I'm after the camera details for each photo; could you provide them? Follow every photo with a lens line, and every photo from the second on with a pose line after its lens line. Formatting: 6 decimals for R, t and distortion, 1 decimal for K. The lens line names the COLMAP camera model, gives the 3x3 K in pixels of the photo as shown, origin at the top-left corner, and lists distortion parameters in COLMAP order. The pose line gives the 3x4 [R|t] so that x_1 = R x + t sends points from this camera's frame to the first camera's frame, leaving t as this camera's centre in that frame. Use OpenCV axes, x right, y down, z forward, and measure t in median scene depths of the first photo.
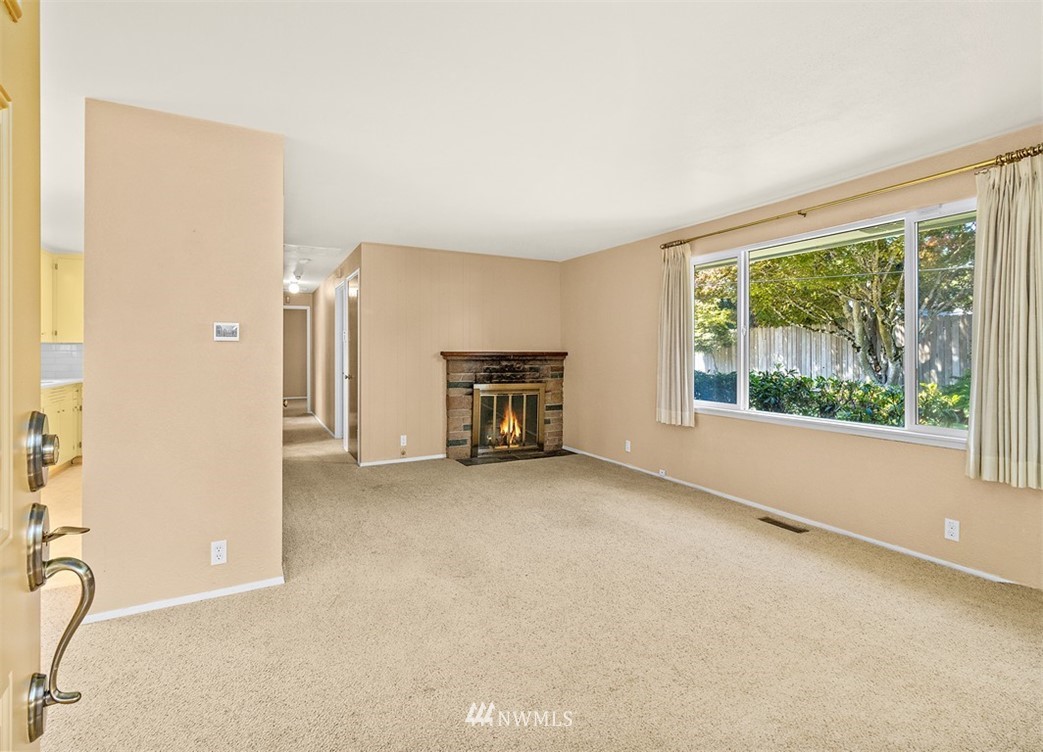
lens RADIAL K [[483.9, 0, 519.4], [0, 483.9, 361.7], [0, 0, 1]] dist [0.001791, 0.000142]
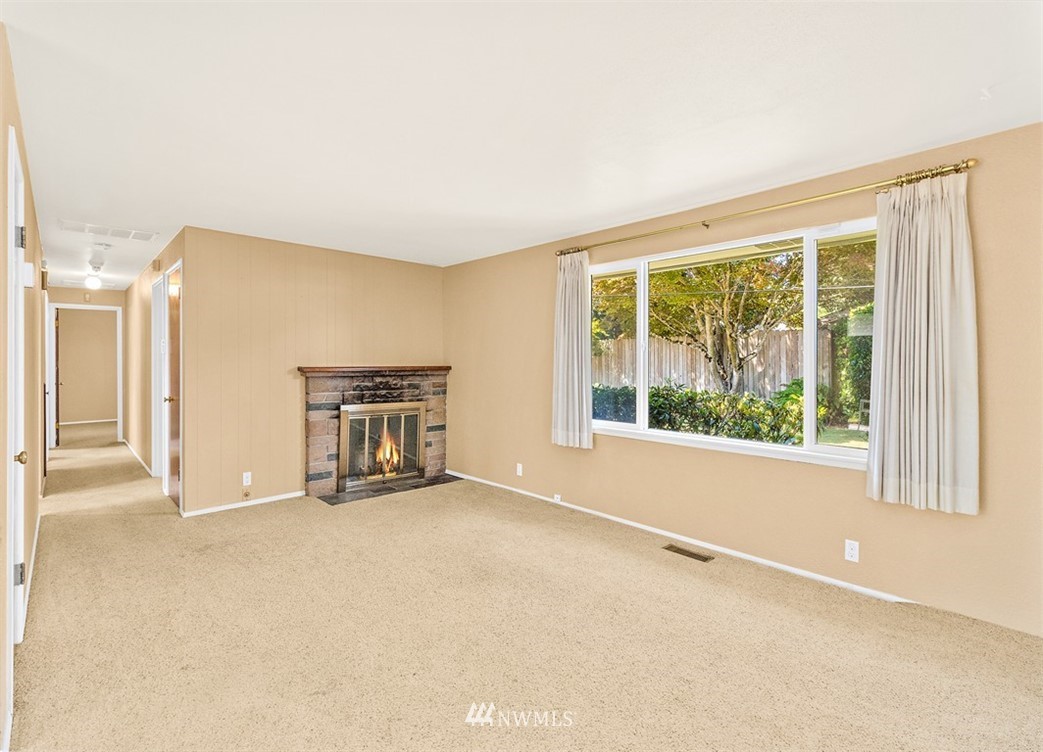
lens RADIAL K [[483.9, 0, 519.4], [0, 483.9, 361.7], [0, 0, 1]] dist [0.001791, 0.000142]
pose [[0.966740, -0.000910, 0.255758, -0.009564], [0.005133, 0.999861, -0.015844, -0.014724], [-0.255708, 0.016630, 0.966611, 0.112990]]
